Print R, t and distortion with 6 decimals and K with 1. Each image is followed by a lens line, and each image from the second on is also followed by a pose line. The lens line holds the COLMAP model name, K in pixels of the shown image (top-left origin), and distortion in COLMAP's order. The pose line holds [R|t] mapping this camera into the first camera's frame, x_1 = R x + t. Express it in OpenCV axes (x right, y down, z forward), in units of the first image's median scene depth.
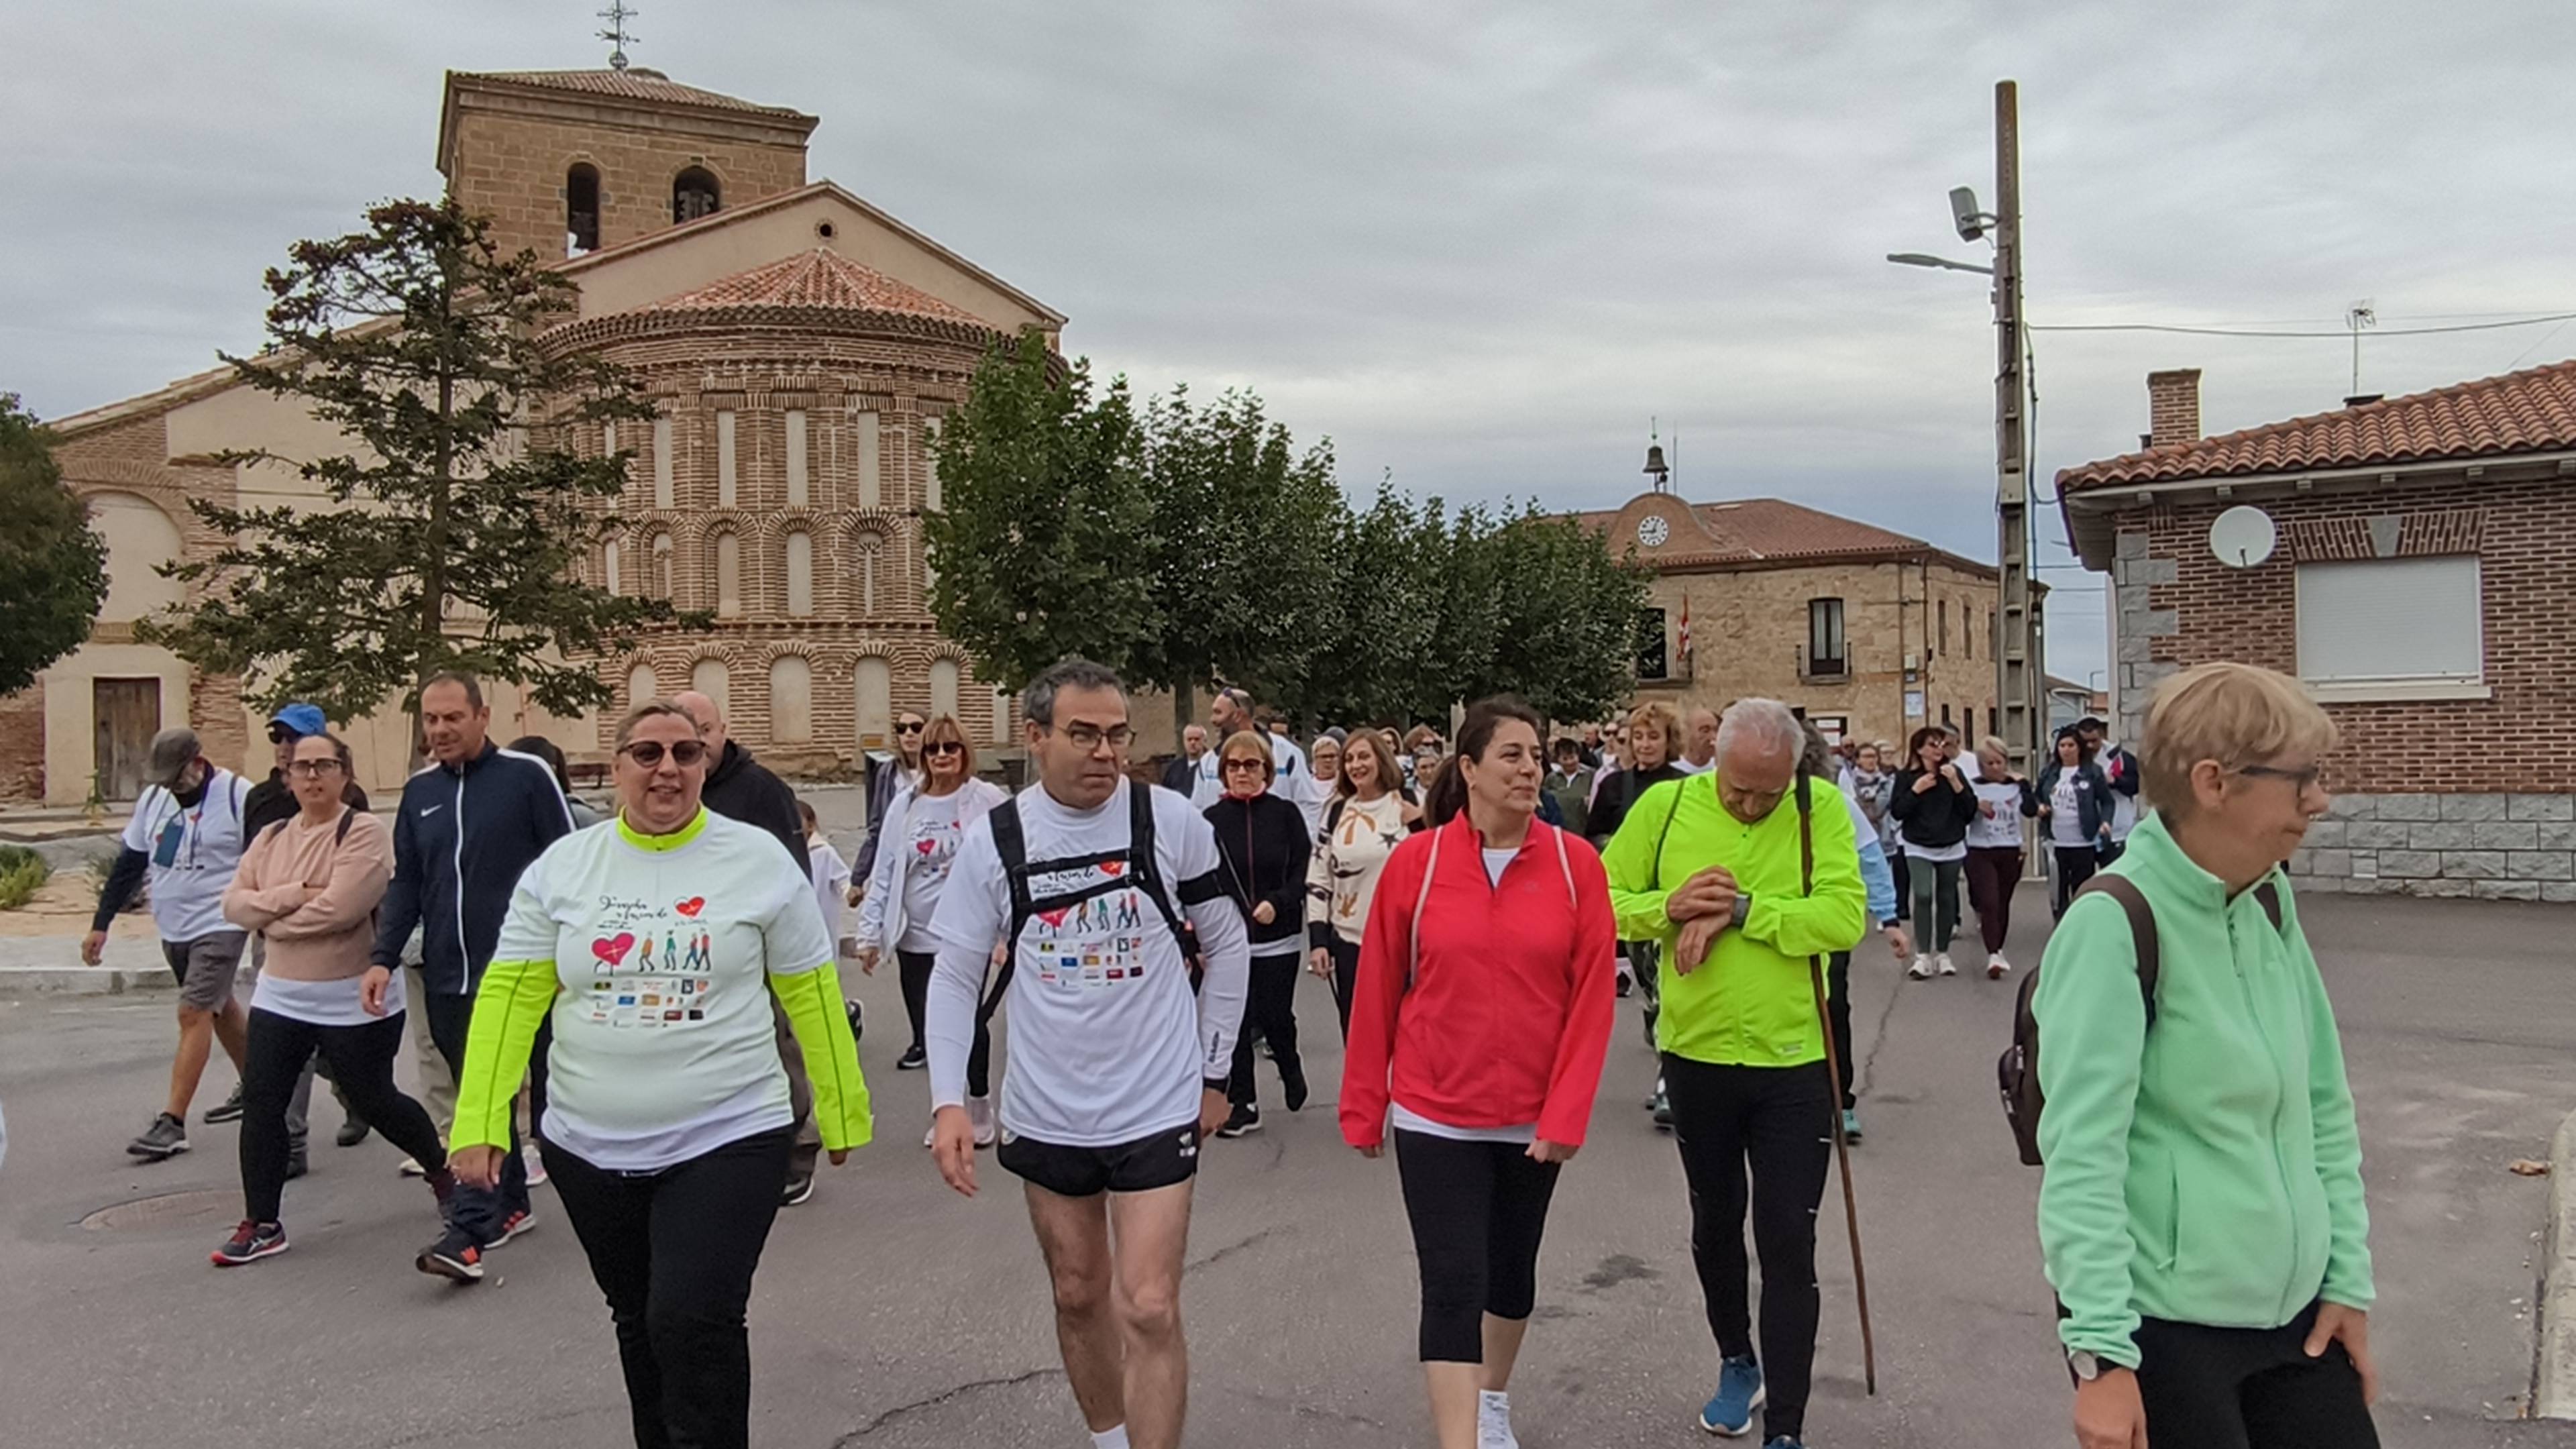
lens RADIAL K [[1853.3, 0, 1291.8], [0, 1853.3, 731.3], [0, 0, 1]] dist [-0.038212, 0.013681]
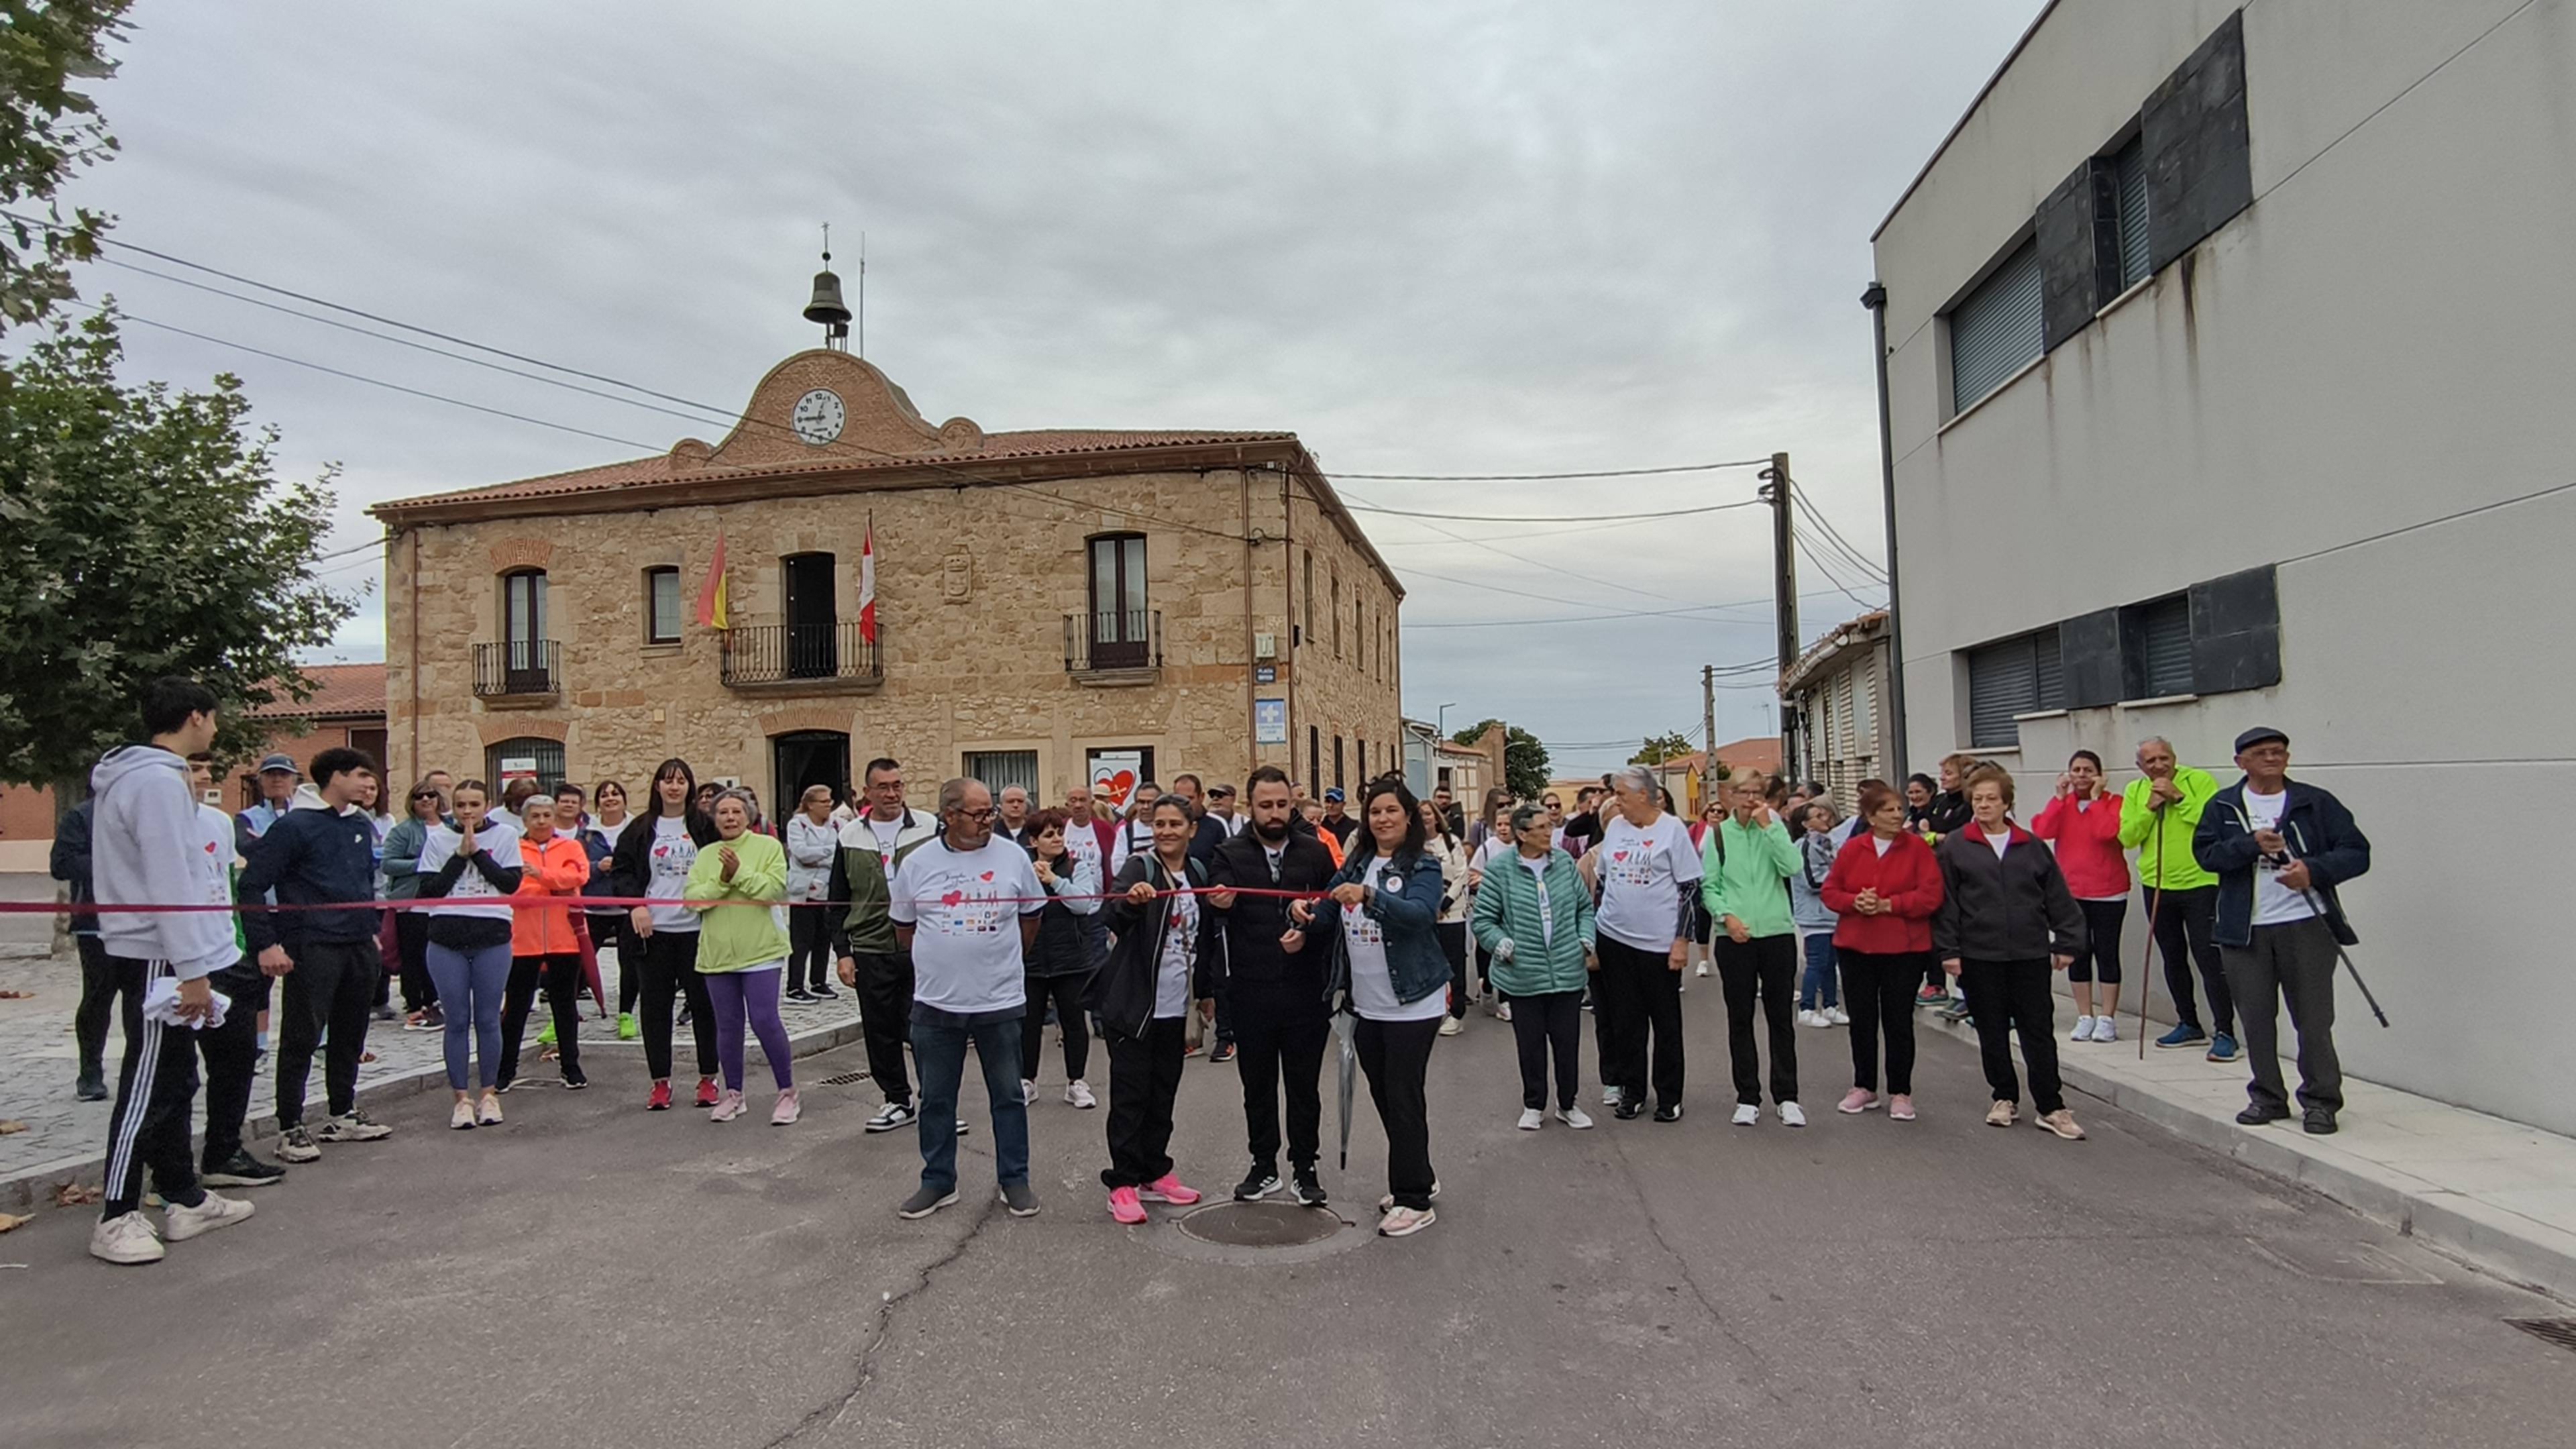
lens RADIAL K [[1383.4, 0, 1256.2], [0, 1383.4, 725.5], [0, 0, 1]] dist [-0.015867, 0.007538]
pose [[0.931712, 0.011858, 0.363005, 0.321997], [0.006126, 0.998812, -0.048350, 0.011512], [-0.363147, 0.047272, 0.930532, 1.086817]]
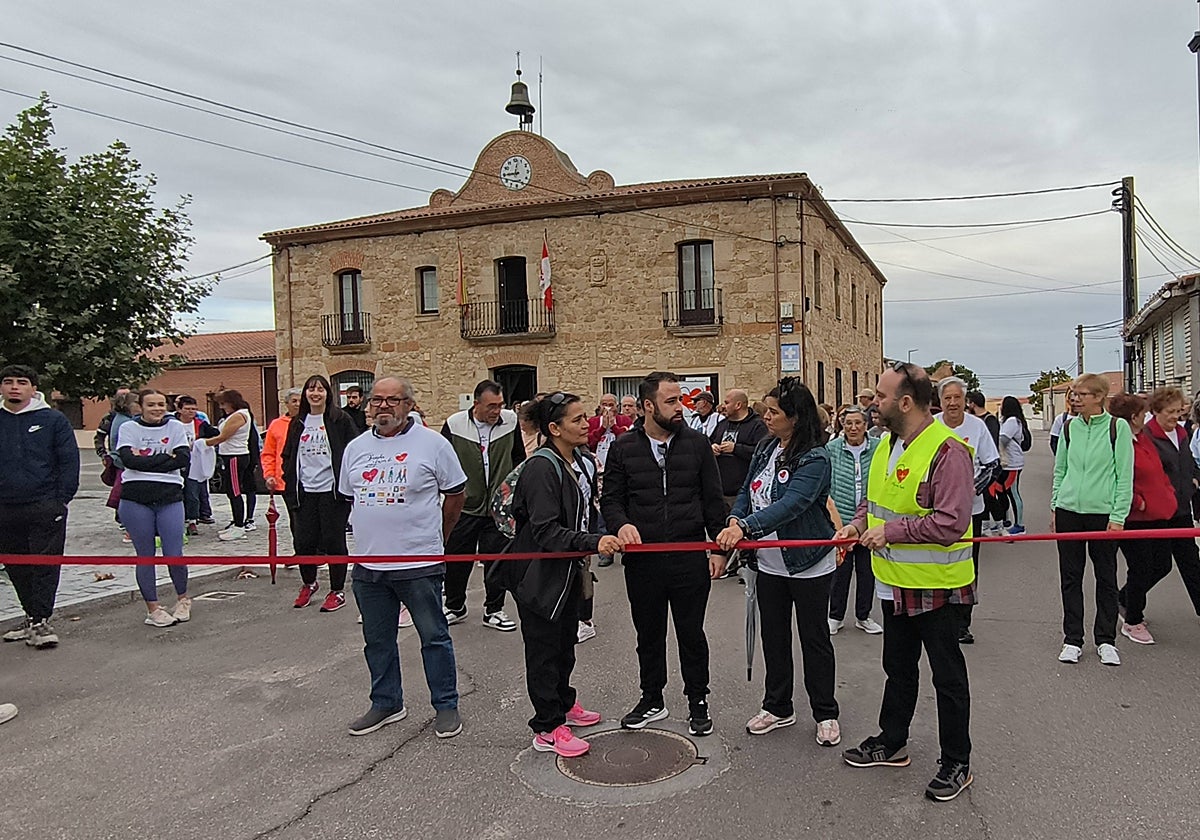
lens RADIAL K [[795.0, 0, 735.2], [0, 795.0, 418.8], [0, 0, 1]] dist [-0.008881, -0.005851]
pose [[0.962249, -0.010091, 0.271984, 0.367314], [0.005675, 0.999839, 0.017018, 0.013778], [-0.272112, -0.014832, 0.962151, 1.131906]]
